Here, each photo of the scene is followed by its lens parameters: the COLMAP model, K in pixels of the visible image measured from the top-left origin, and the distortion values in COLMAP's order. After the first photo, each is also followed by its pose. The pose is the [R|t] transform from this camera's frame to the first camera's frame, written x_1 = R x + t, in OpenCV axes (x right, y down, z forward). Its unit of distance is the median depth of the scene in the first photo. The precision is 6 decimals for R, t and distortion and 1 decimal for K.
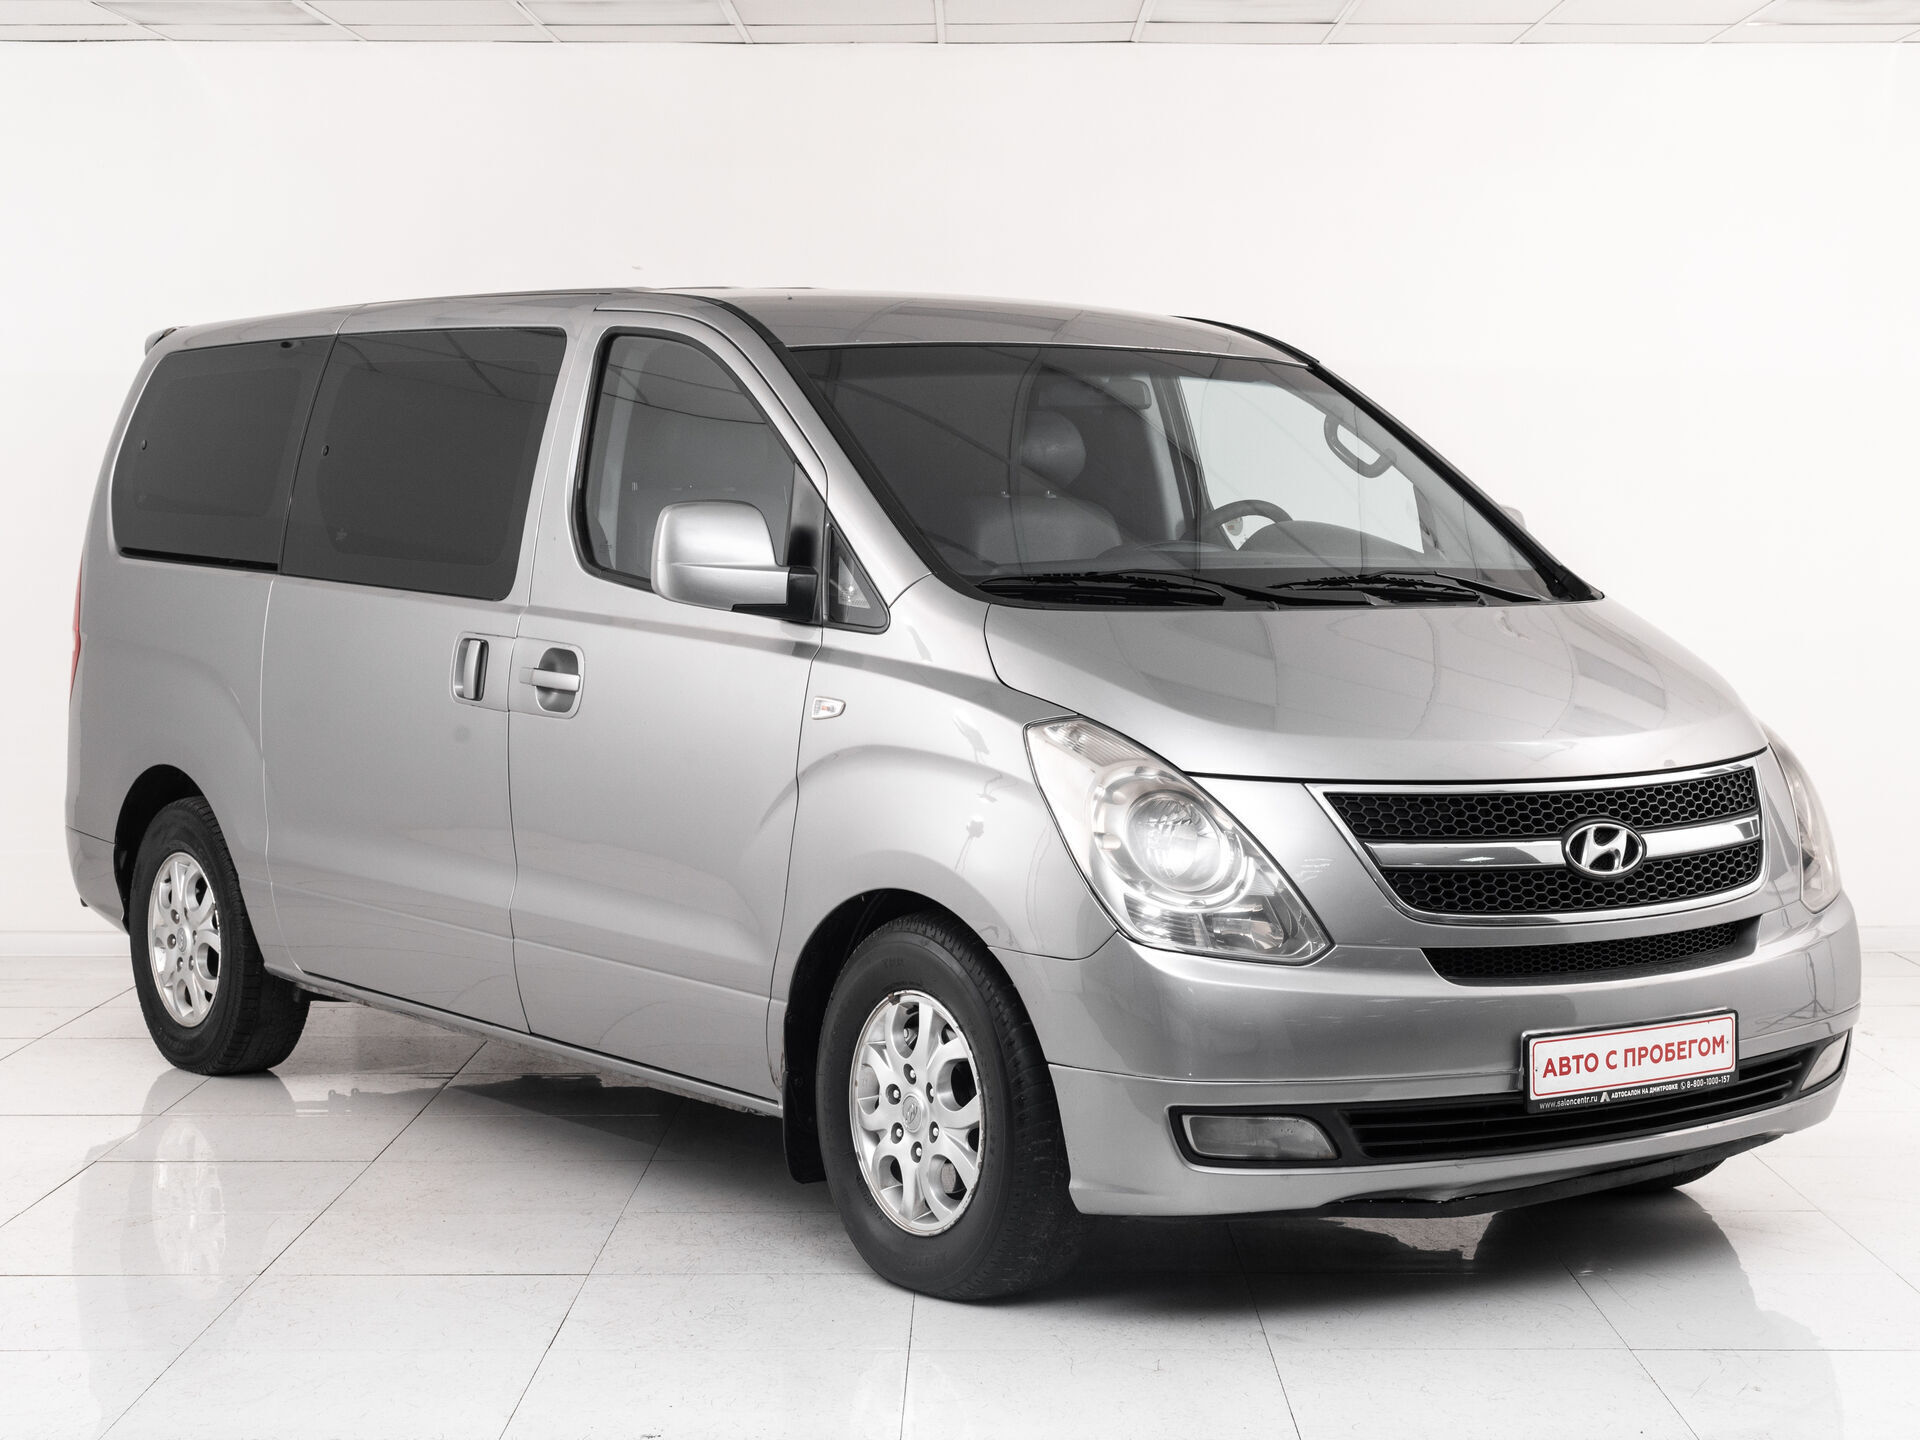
lens RADIAL K [[3186.6, 0, 960.0], [0, 3186.6, 720.0], [0, 0, 1]] dist [0.006604, -0.145281]
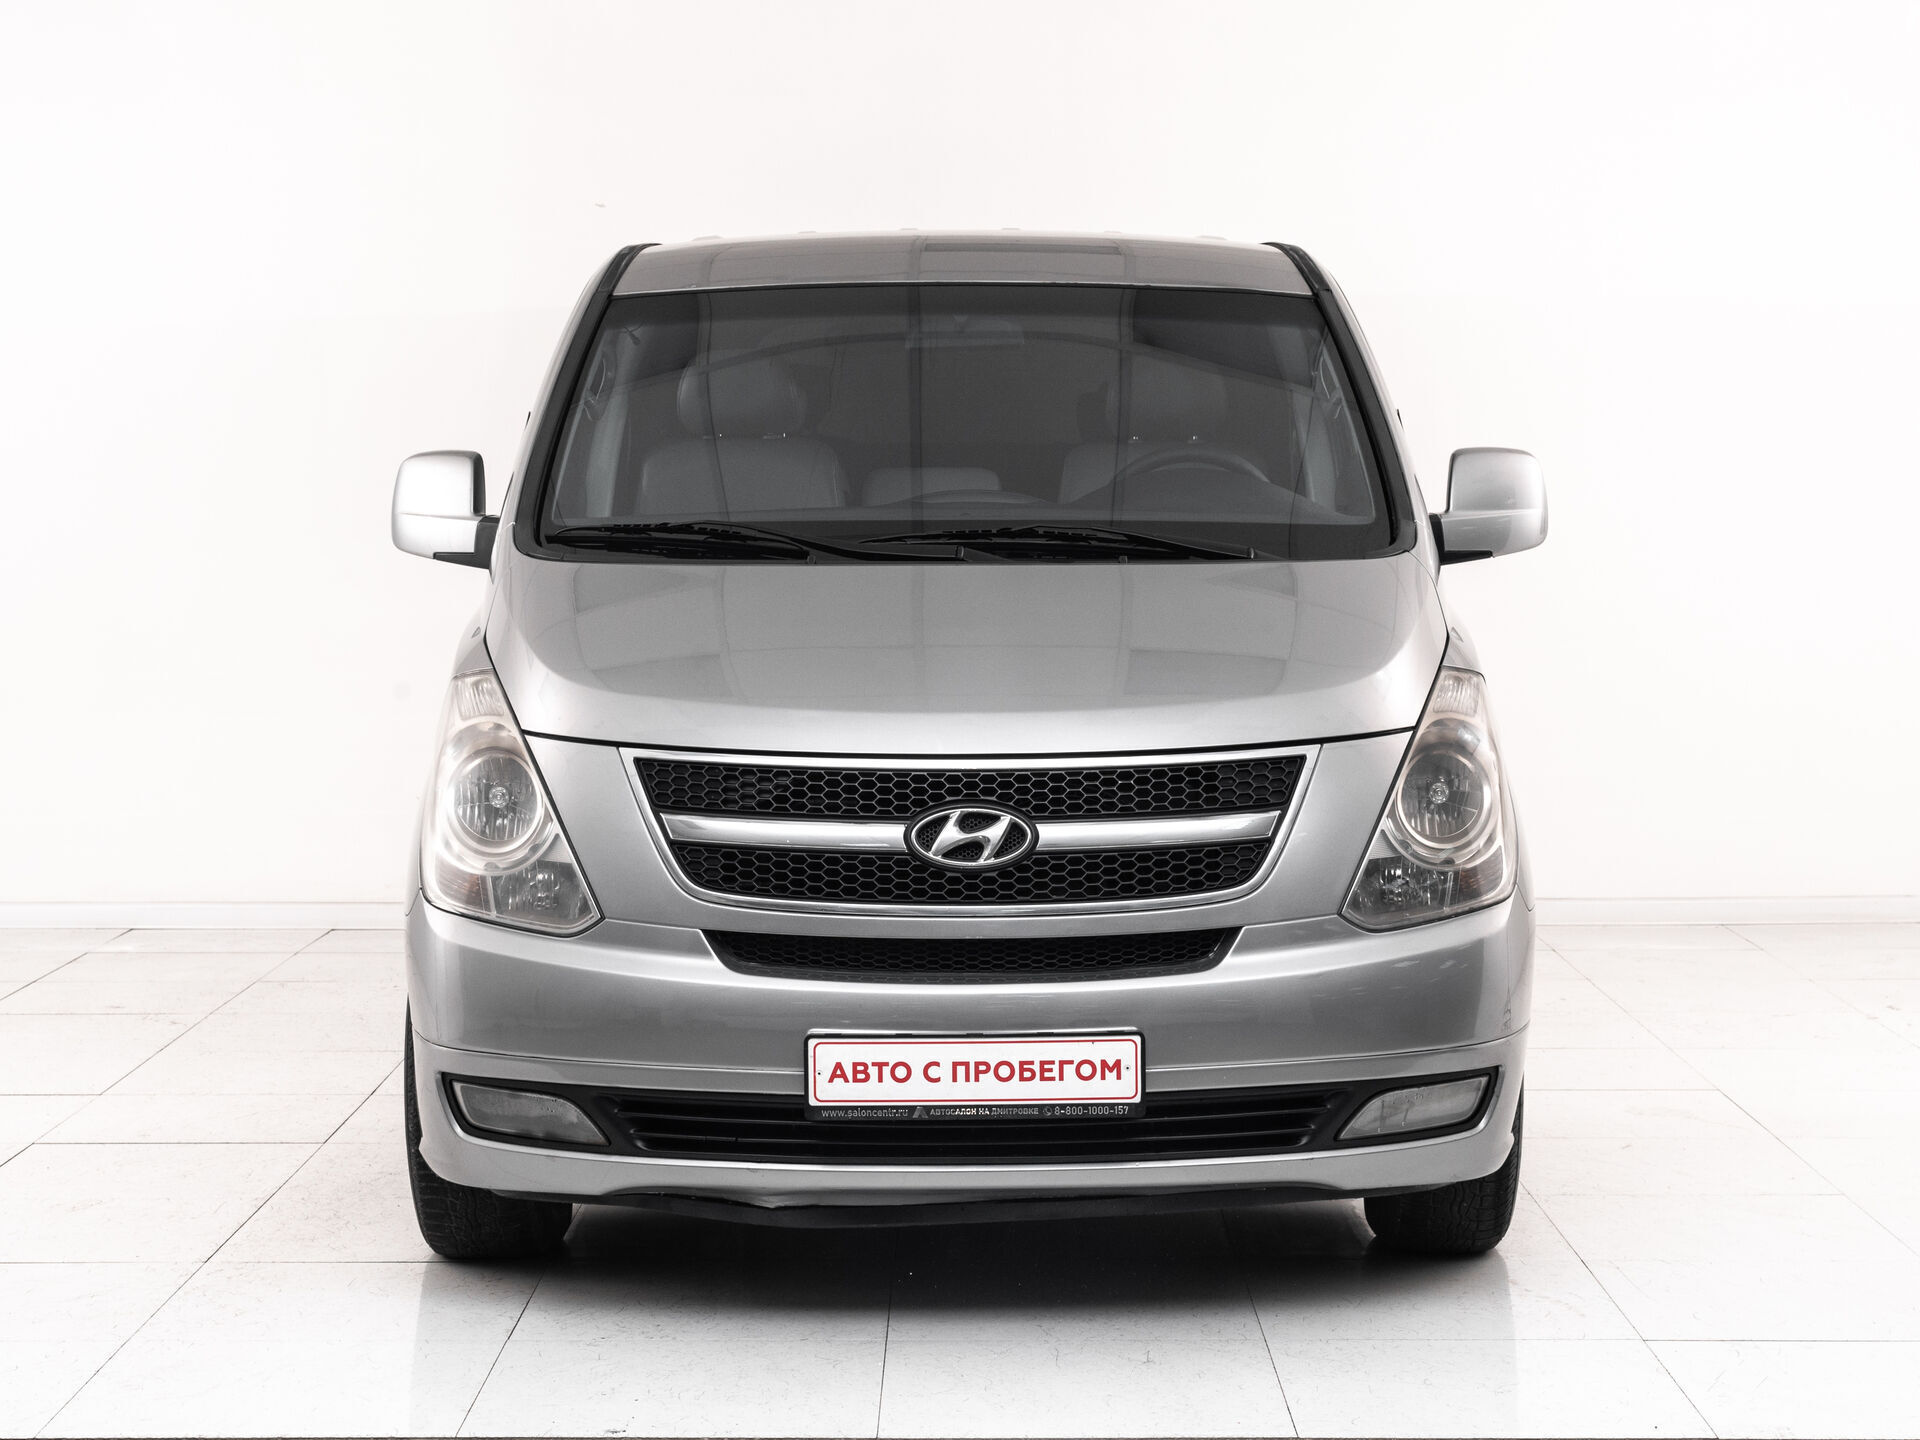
lens RADIAL K [[3186.6, 0, 960.0], [0, 3186.6, 720.0], [0, 0, 1]] dist [0.006604, -0.145281]
pose [[0.848748, 0.038268, -0.527411, 0.674314], [-0.030853, 0.999263, 0.022854, -0.012514], [0.527897, -0.003125, 0.849303, 0.244156]]
